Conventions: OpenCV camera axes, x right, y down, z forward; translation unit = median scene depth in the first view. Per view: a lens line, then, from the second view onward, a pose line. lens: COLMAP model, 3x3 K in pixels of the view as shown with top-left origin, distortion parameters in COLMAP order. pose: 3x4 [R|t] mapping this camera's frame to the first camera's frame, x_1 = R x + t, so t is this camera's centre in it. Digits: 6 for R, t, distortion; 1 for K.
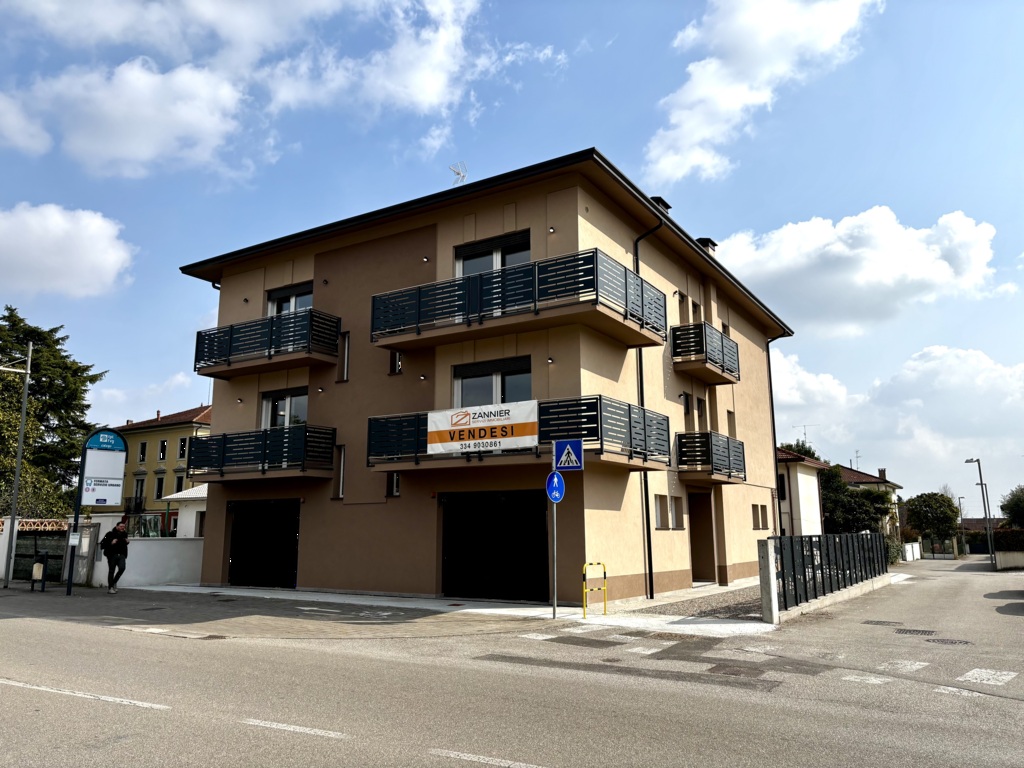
lens RADIAL K [[776.6, 0, 514.5], [0, 776.6, 380.3], [0, 0, 1]] dist [0.046485, -0.017722]
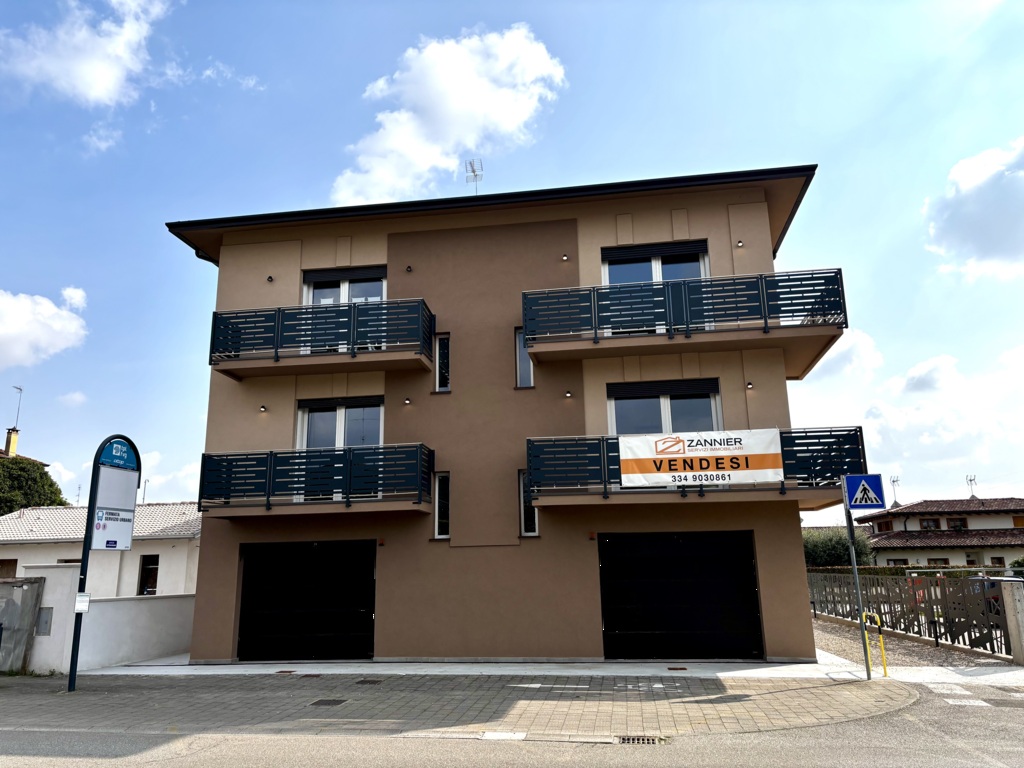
lens RADIAL K [[776.6, 0, 510.0], [0, 776.6, 381.9], [0, 0, 1]] dist [0.046485, -0.017722]
pose [[0.917045, 0.080402, 0.390595, -0.523980], [-0.059983, 0.996131, -0.064220, 0.041368], [-0.394247, 0.035463, 0.918320, 0.260423]]
